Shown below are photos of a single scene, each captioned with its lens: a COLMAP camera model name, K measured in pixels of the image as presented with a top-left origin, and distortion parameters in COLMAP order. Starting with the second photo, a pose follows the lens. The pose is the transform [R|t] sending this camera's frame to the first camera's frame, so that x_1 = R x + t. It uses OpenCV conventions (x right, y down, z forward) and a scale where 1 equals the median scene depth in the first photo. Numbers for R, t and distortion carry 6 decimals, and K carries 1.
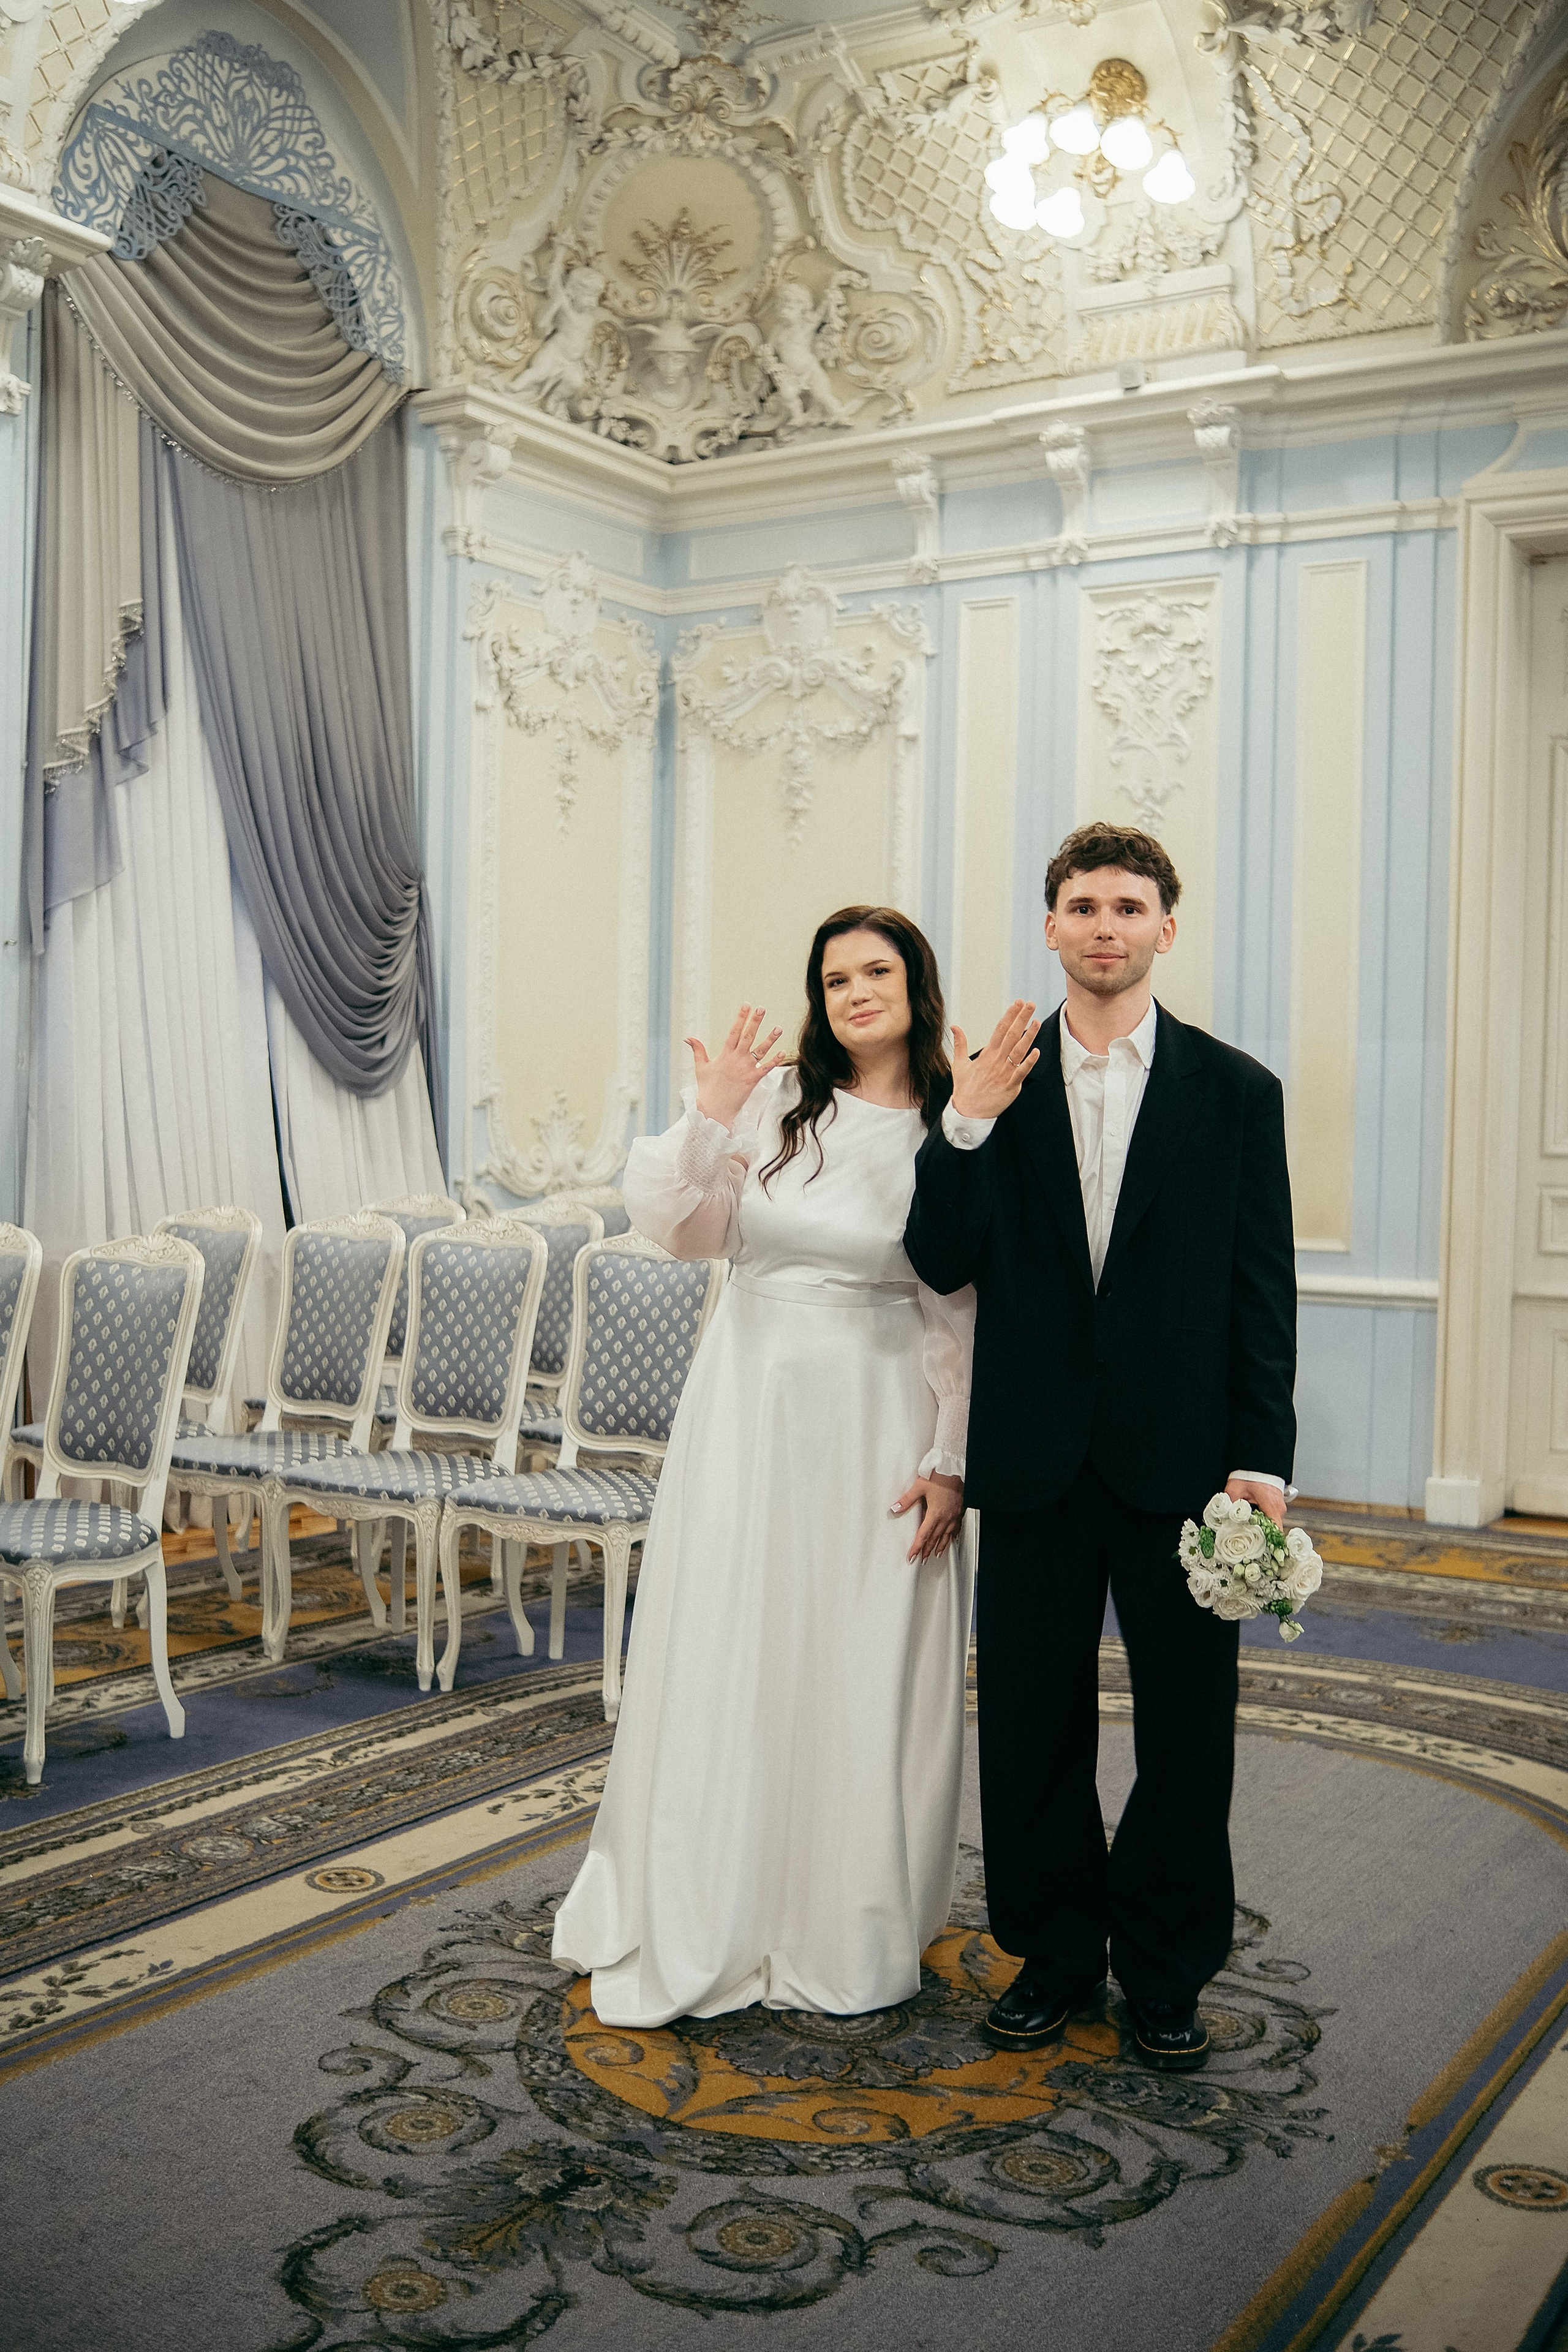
lens RADIAL K [[2360.2, 0, 789.3], [0, 2360.2, 1194.0], [0, 0, 1]] dist [-0.127387, 0.209528]
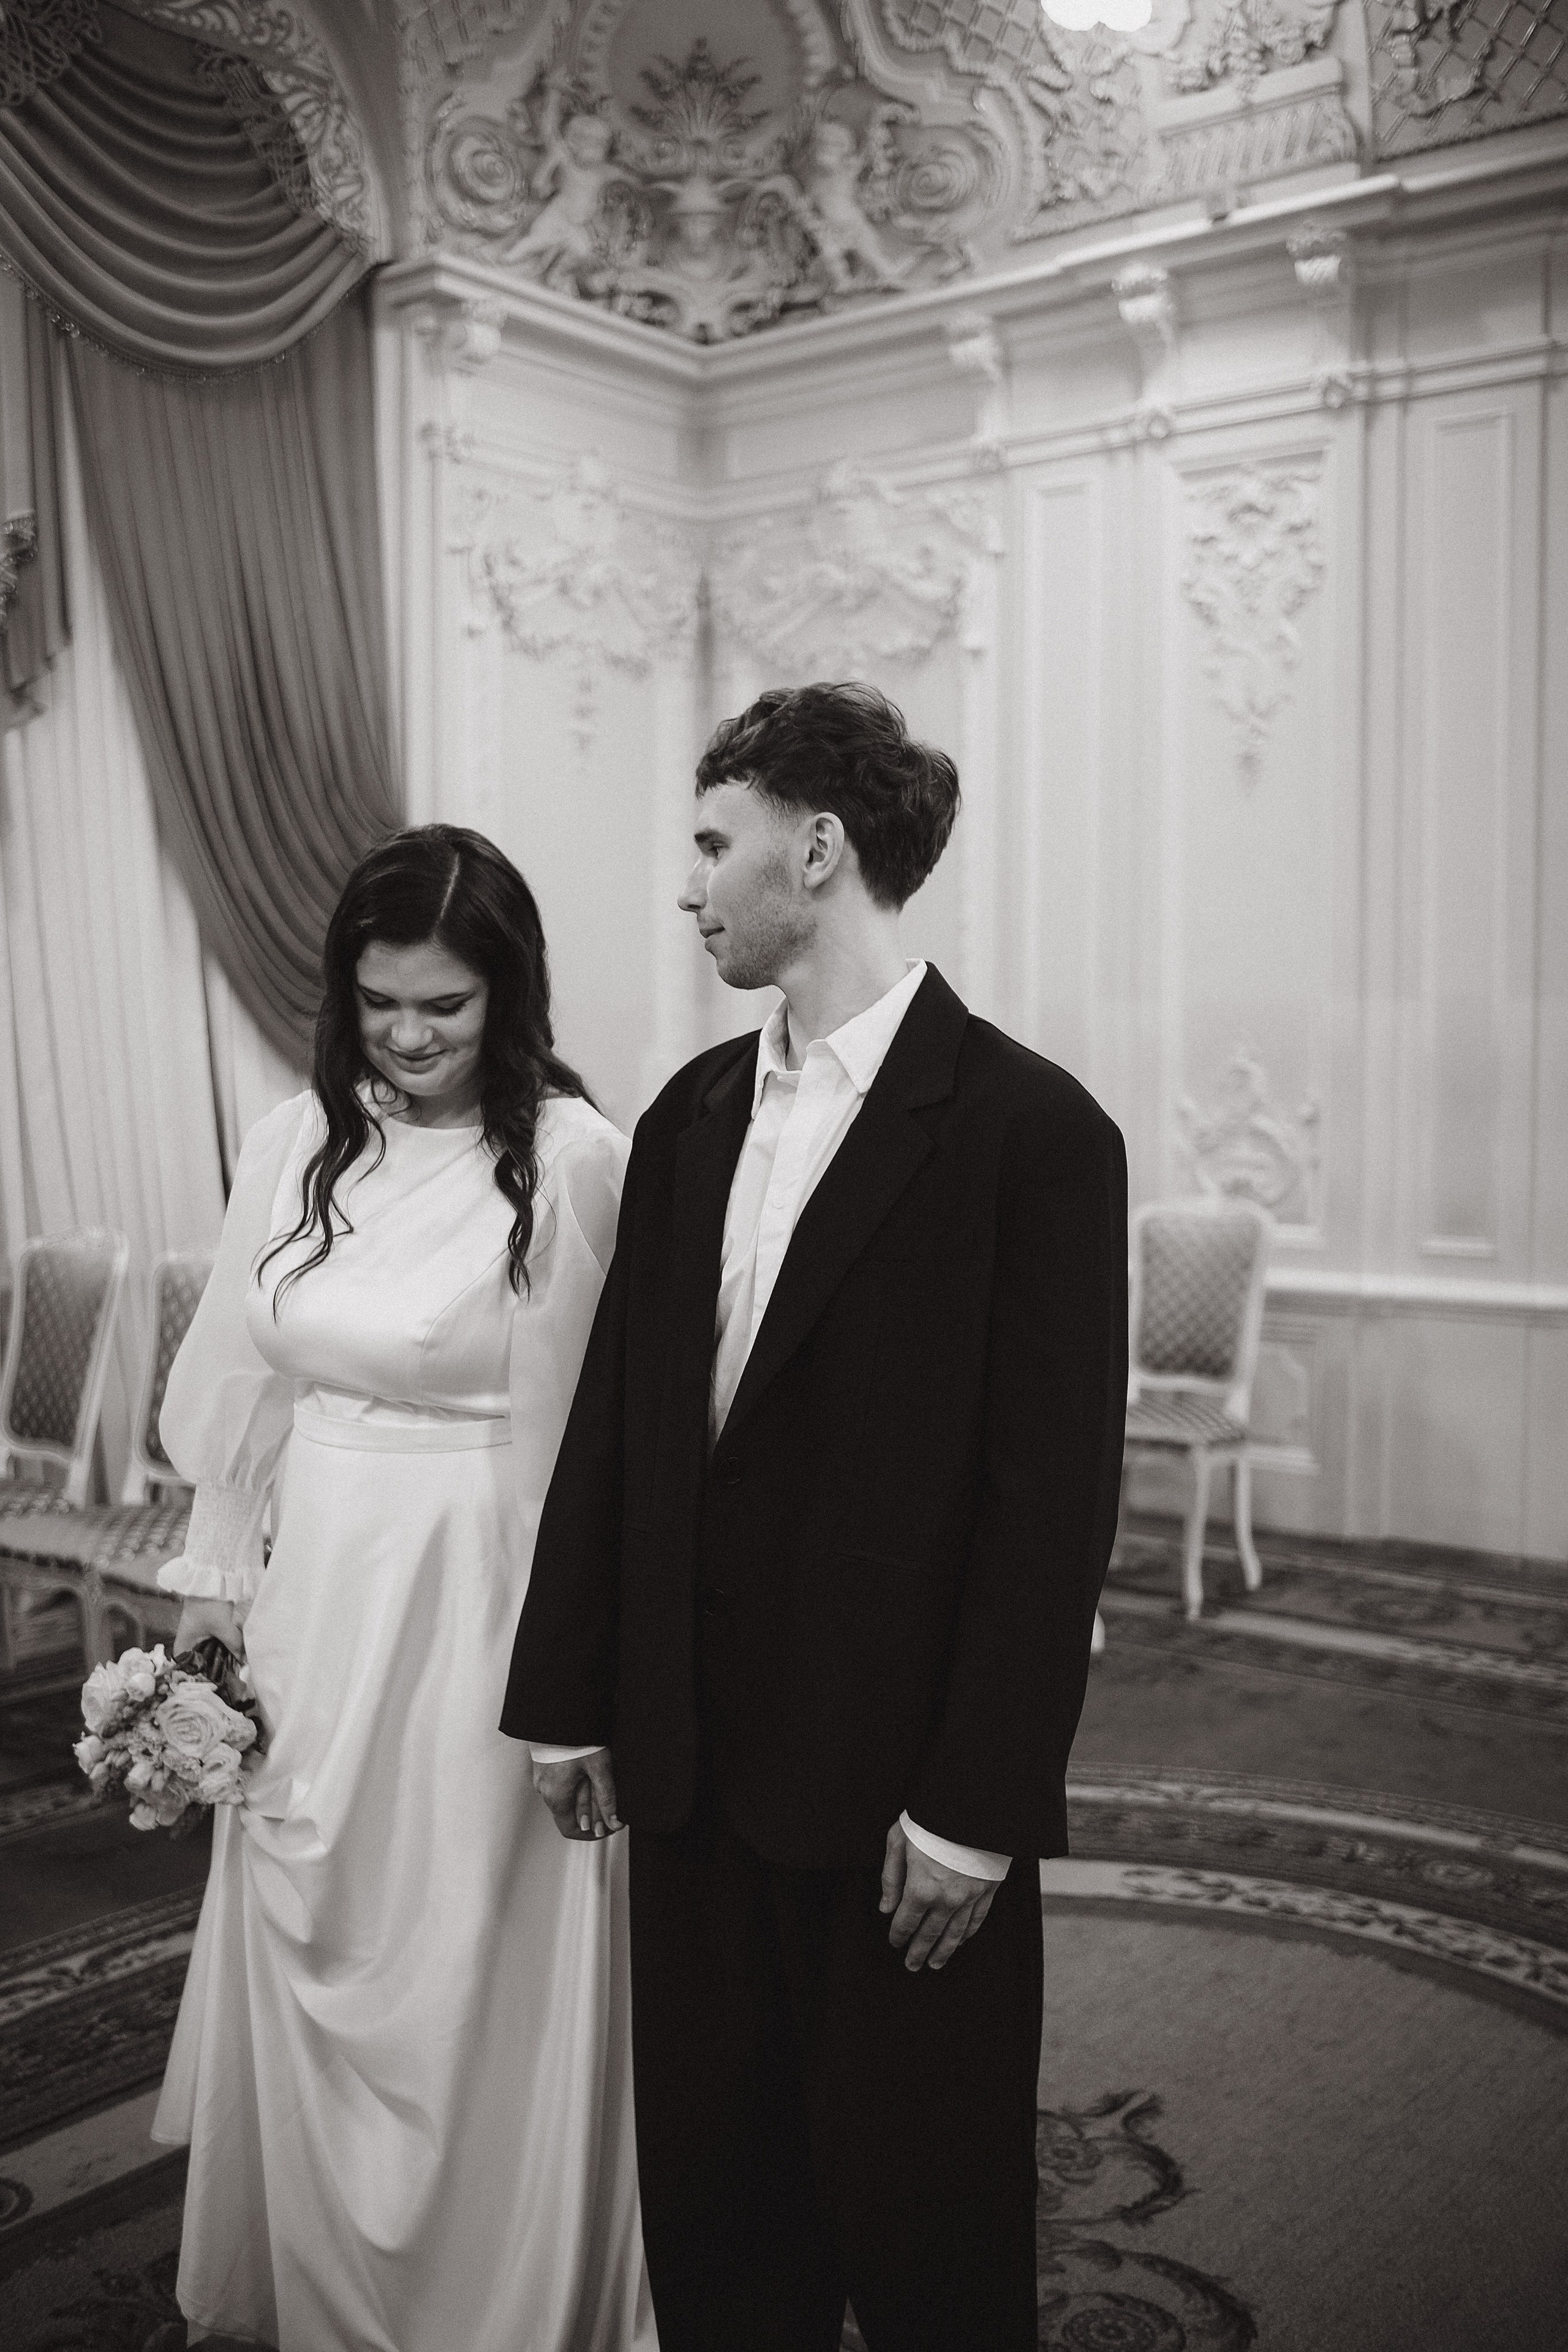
lens RADIAL K [[2345.1, 0, 779.7], [0, 2345.1, 1184.1], [0, 0, 1]] dist [-0.120949, 0.200453]
pose [[0.995110, -0.010786, -0.098178, 0.069238], [0.012640, 0.999753, 0.018289, -0.018451], [0.097956, -0.019441, 0.995001, 0.162277]]
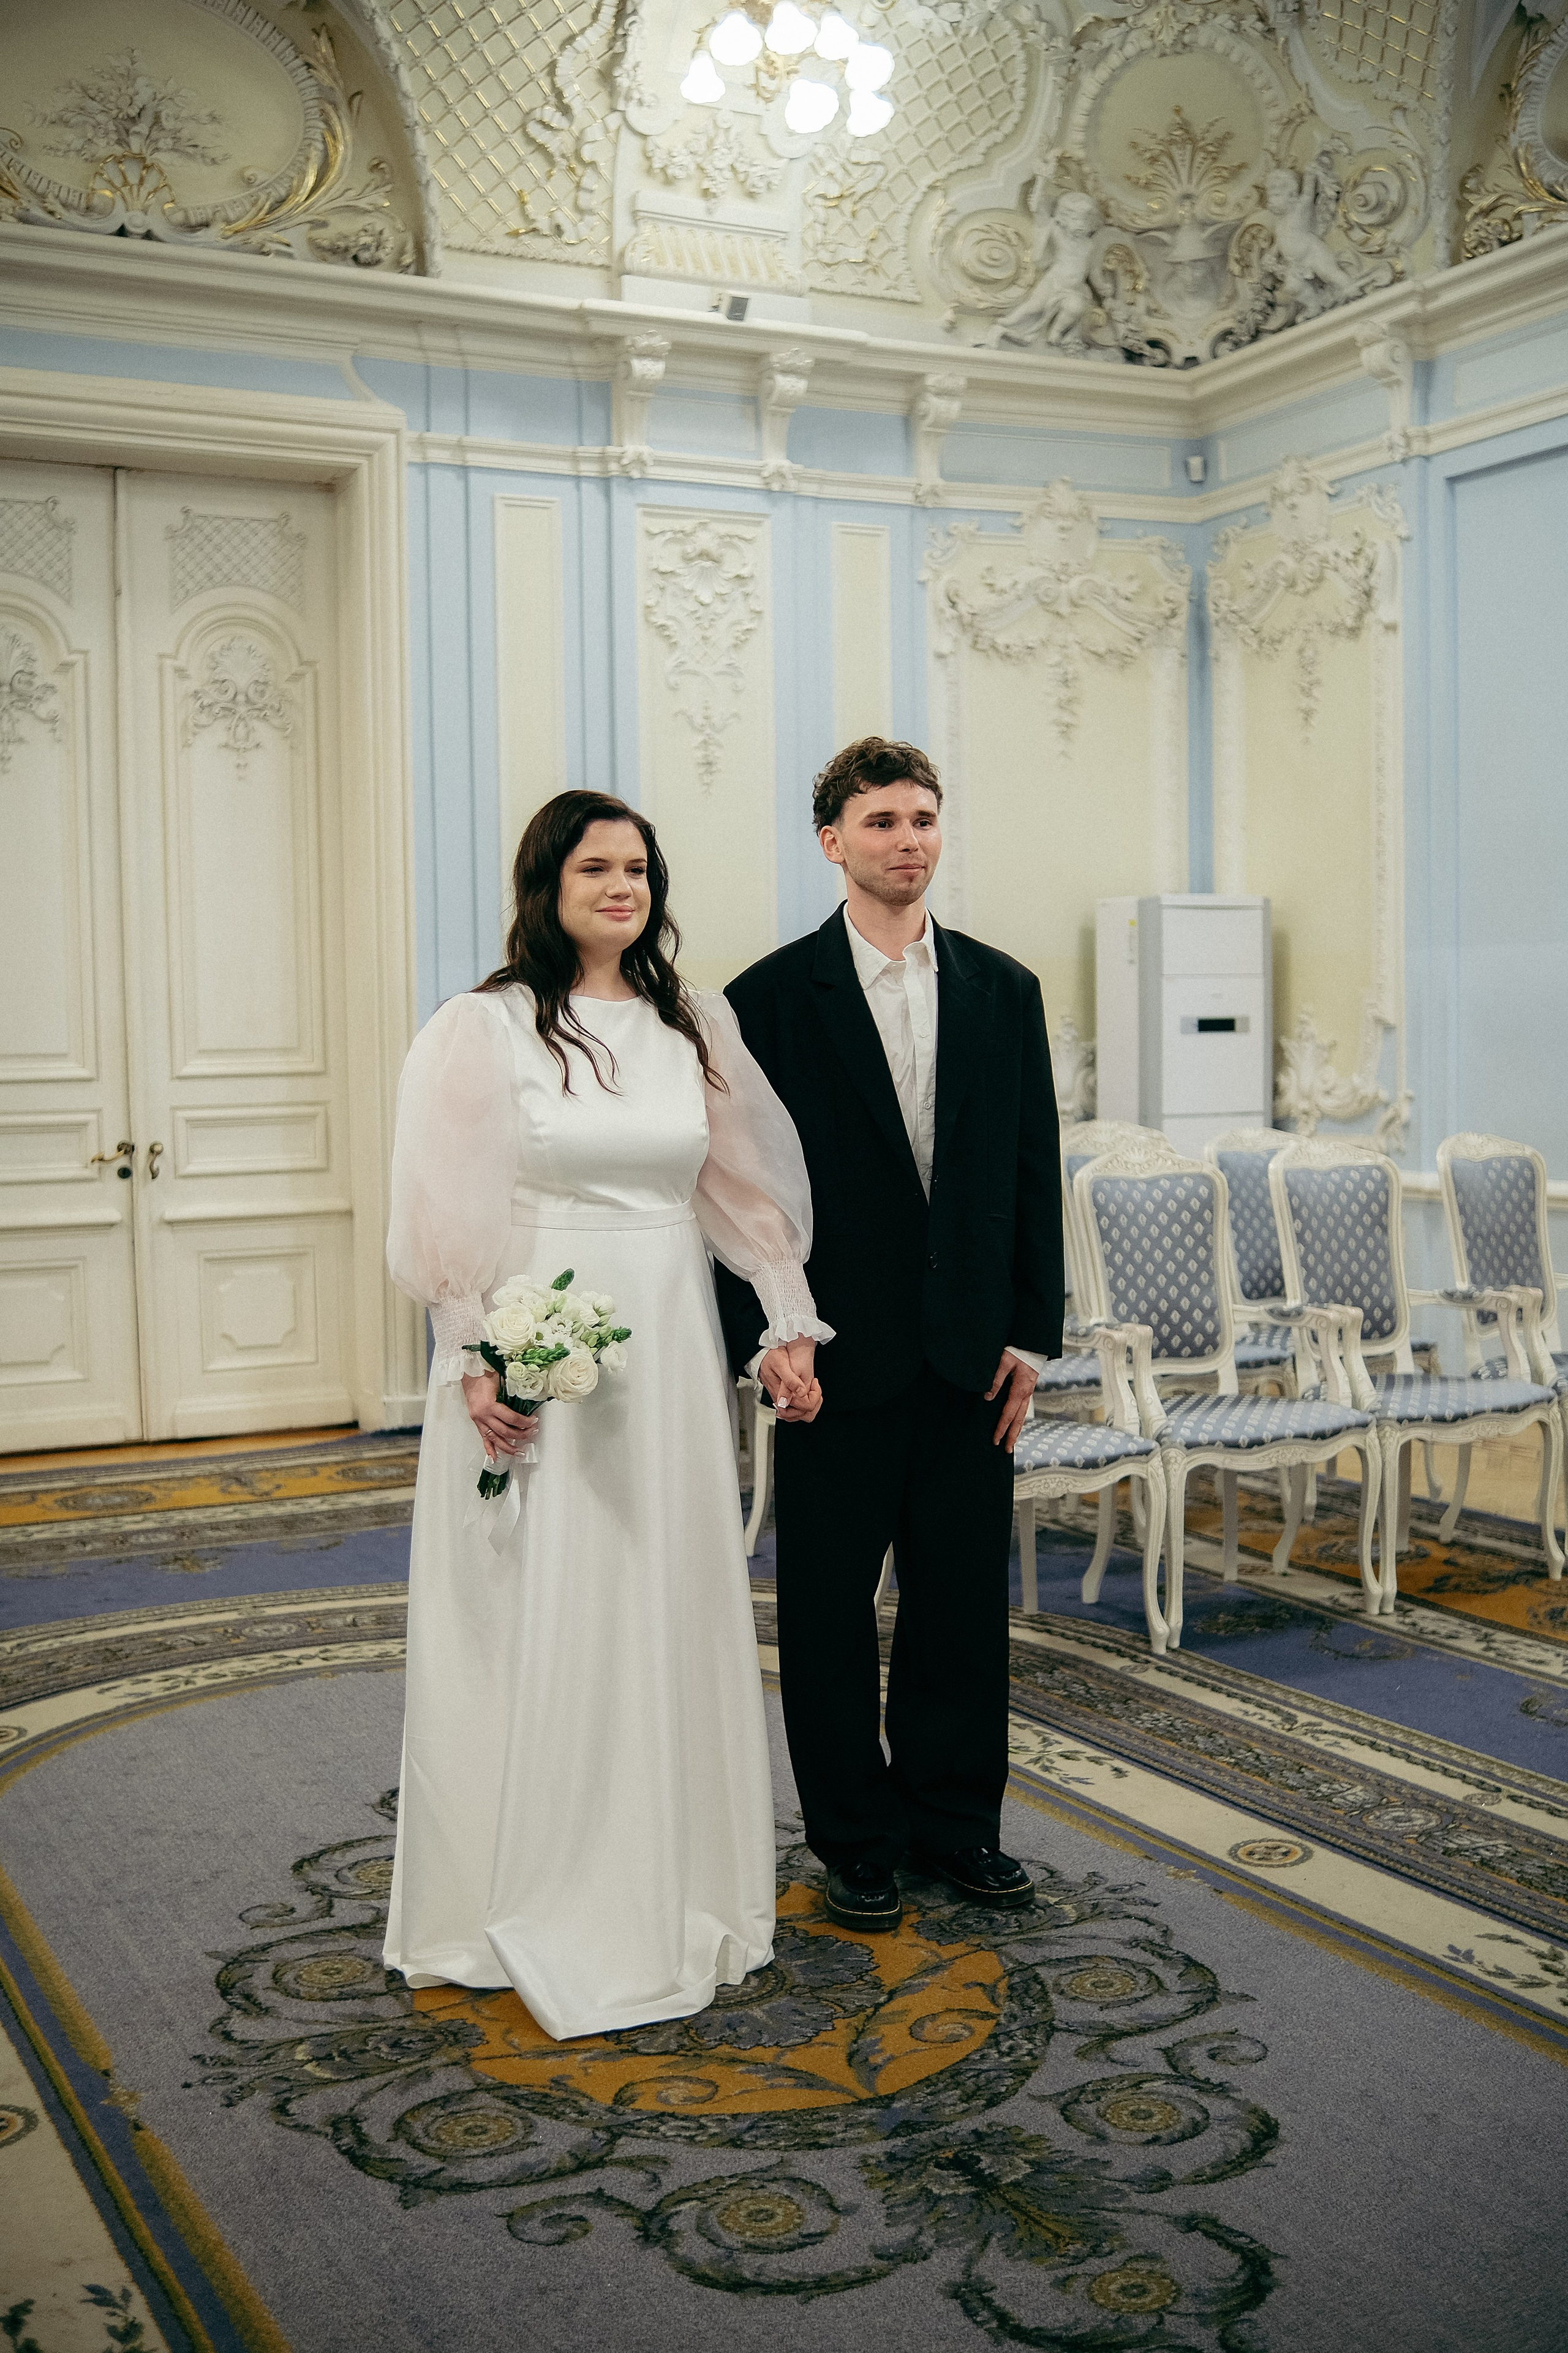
lens RADIAL K [[2405.3, 0, 772.3], [0, 2405.3, 1186.3], [0, 0, 1]] dist [-0.130365, 0.219621]
pose [[0.501970, -0.082965, 0.860897, -0.345176], [0.062381, 0.996269, 0.059637, -0.011342], [-0.862632, 0.023768, 0.505273, 0.215731]]
